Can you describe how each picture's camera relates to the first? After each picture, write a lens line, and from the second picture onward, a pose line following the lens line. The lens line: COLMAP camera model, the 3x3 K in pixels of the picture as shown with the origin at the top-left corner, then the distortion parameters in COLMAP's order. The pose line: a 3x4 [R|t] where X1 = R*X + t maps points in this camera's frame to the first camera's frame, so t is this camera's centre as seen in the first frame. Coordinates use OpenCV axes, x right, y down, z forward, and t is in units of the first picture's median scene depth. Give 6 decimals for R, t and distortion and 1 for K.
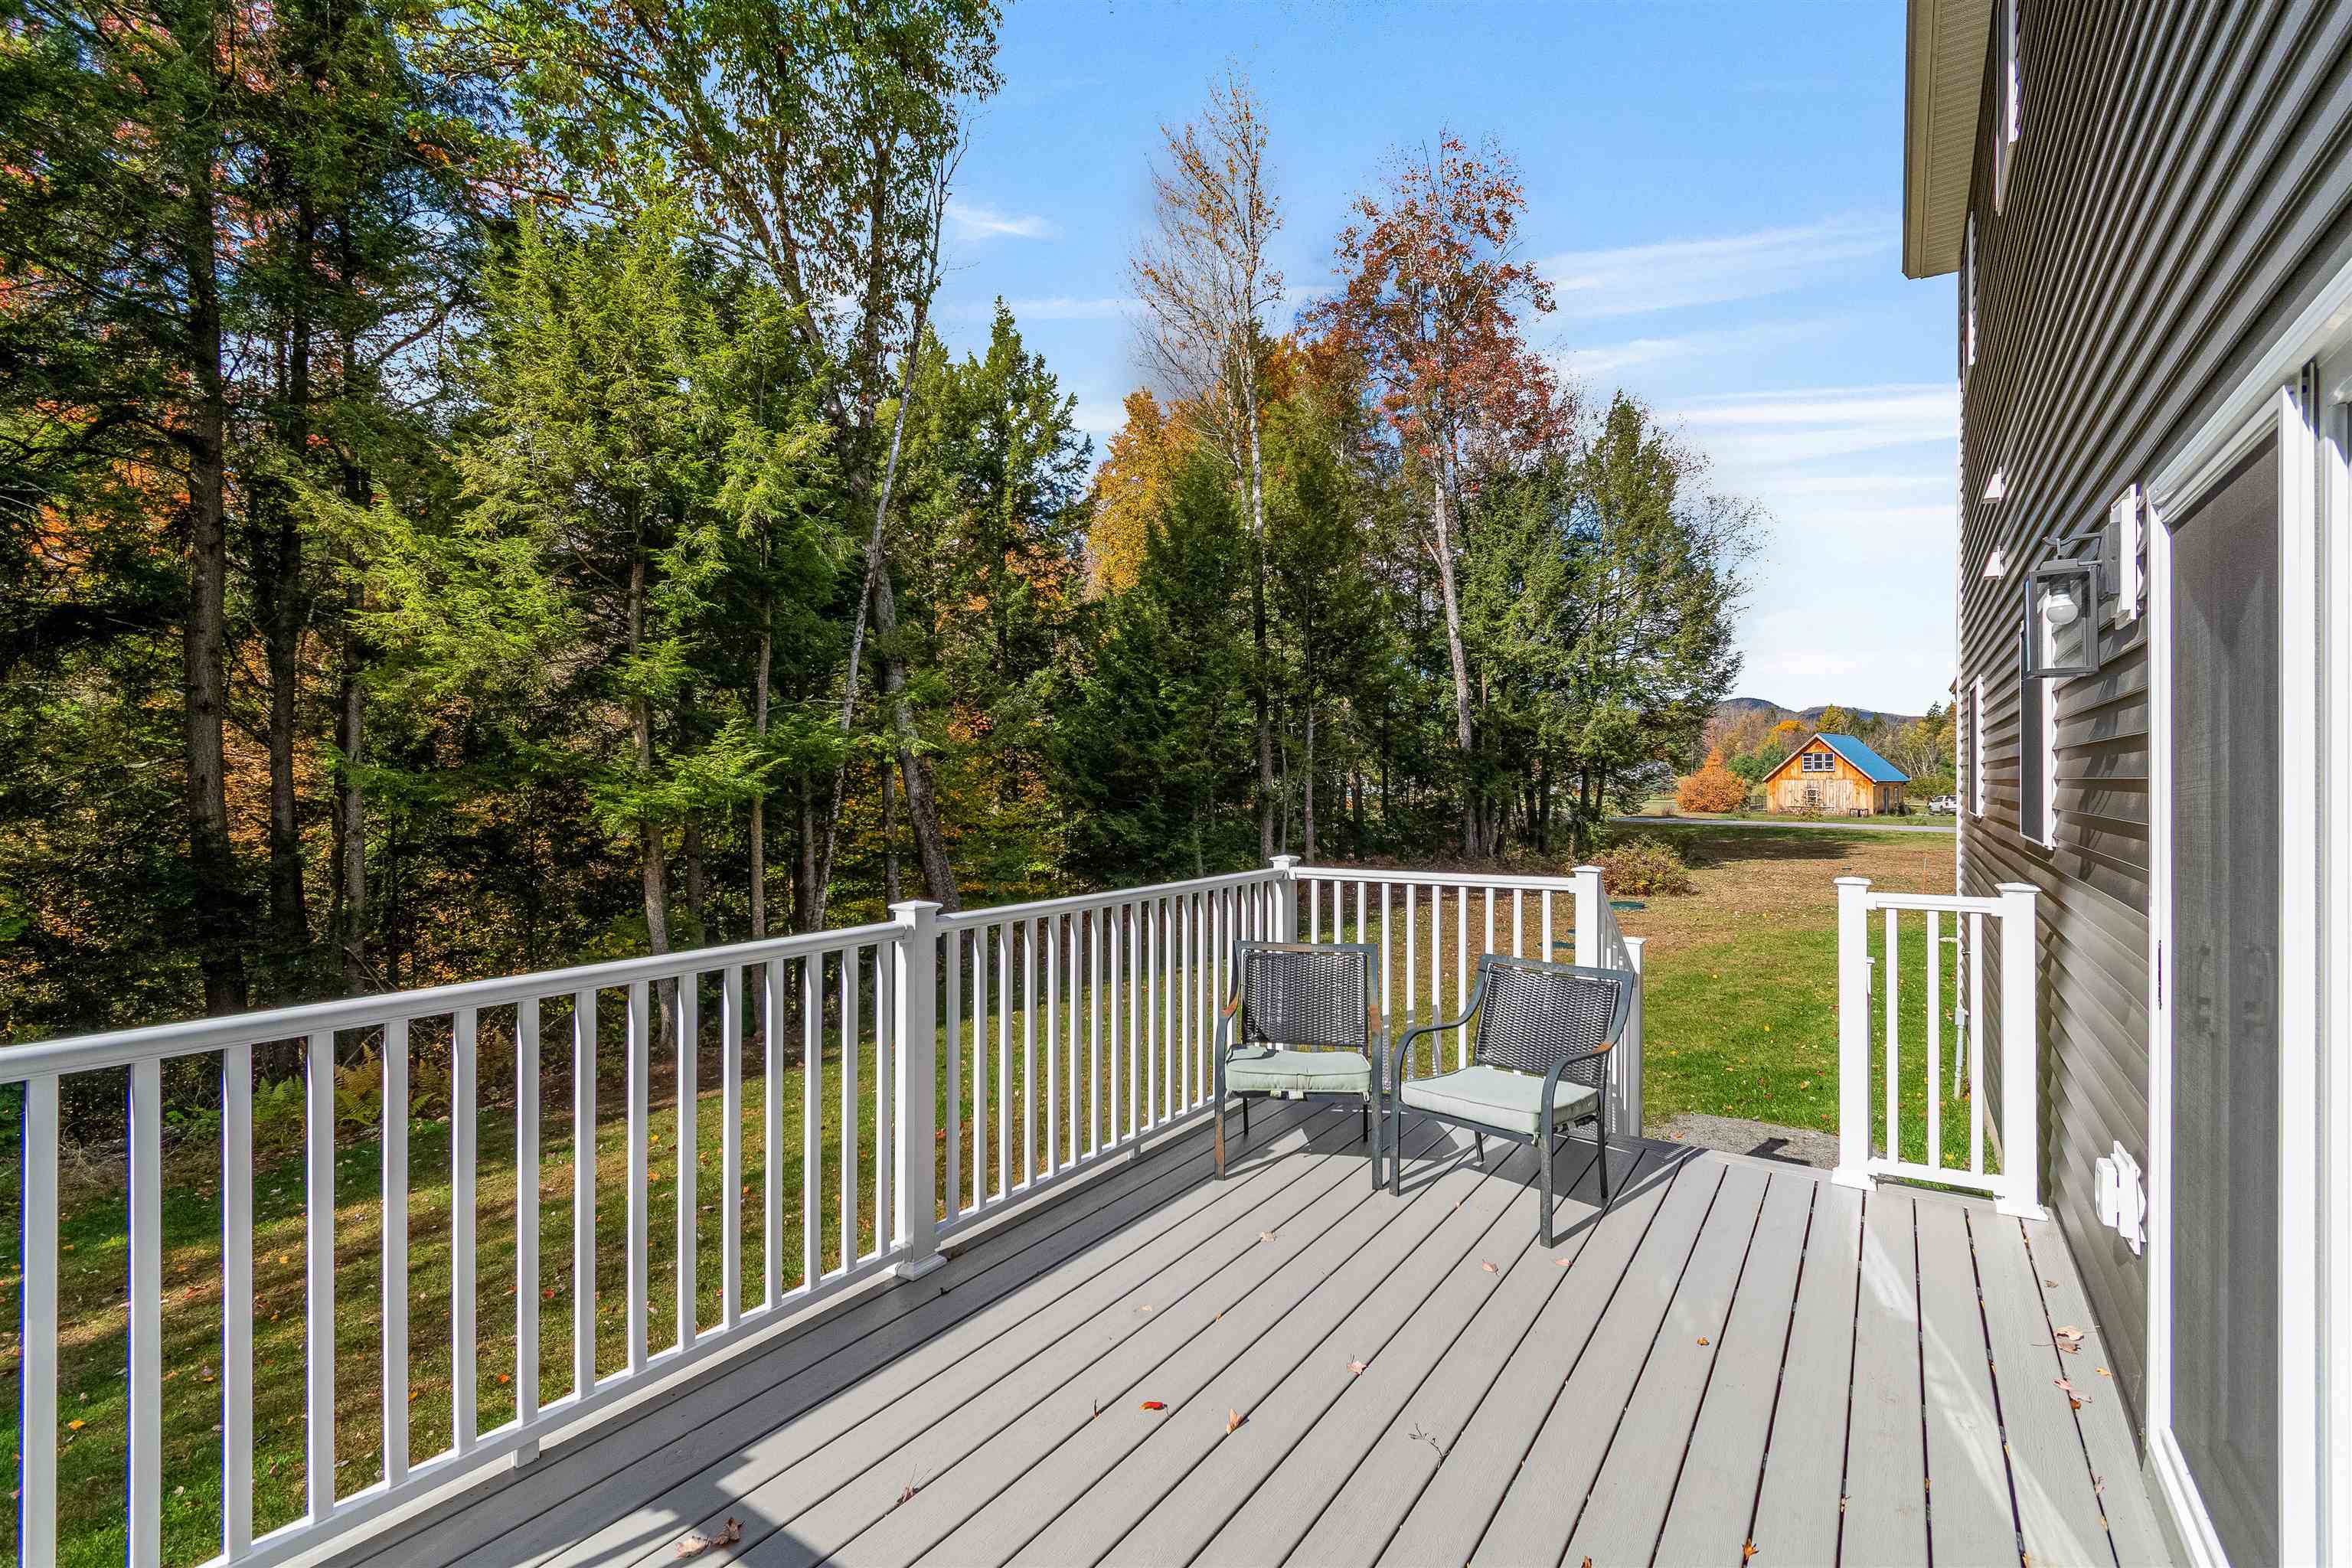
lens RADIAL K [[1047.7, 0, 1201.4], [0, 1047.7, 787.5], [0, 0, 1]] dist [0.001972, -0.000021]
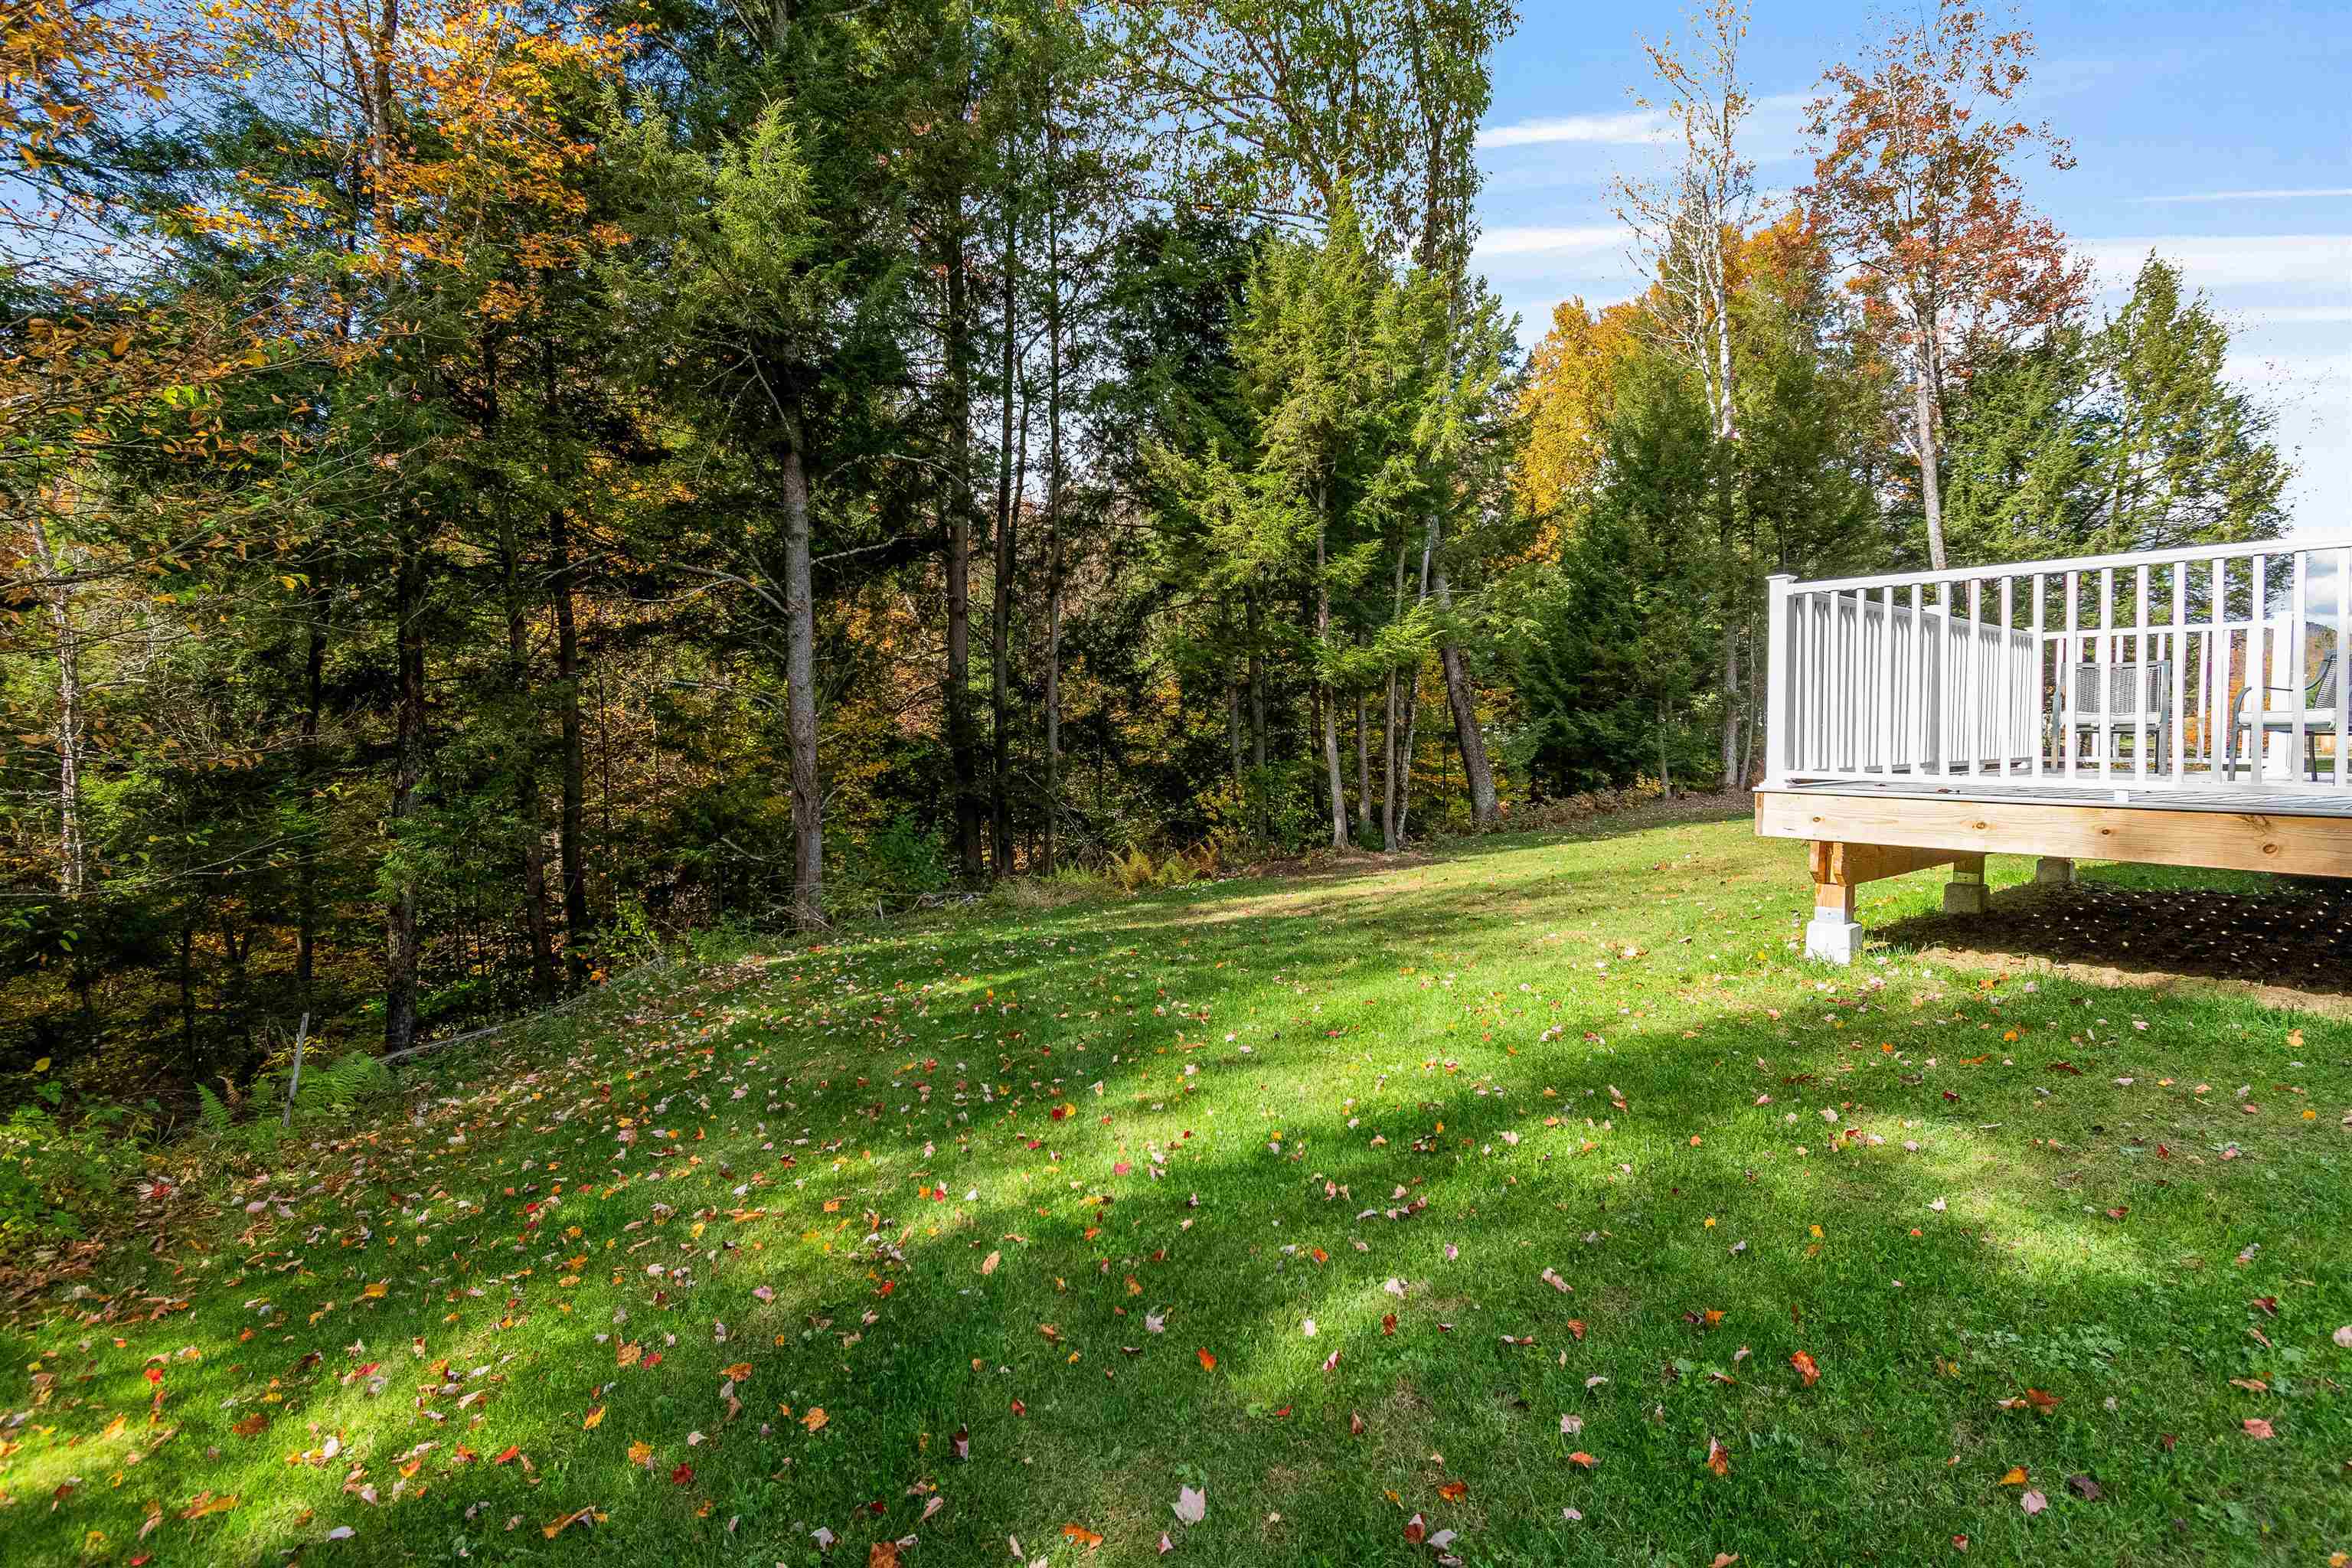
lens RADIAL K [[1139.1, 0, 1181.1], [0, 1139.1, 799.9], [0, 0, 1]] dist [0.014633, -0.016868]
pose [[0.960123, 0.019093, -0.278926, -0.118396], [-0.004557, 0.998602, 0.052668, 0.042352], [0.279541, -0.049297, 0.958867, -0.184284]]
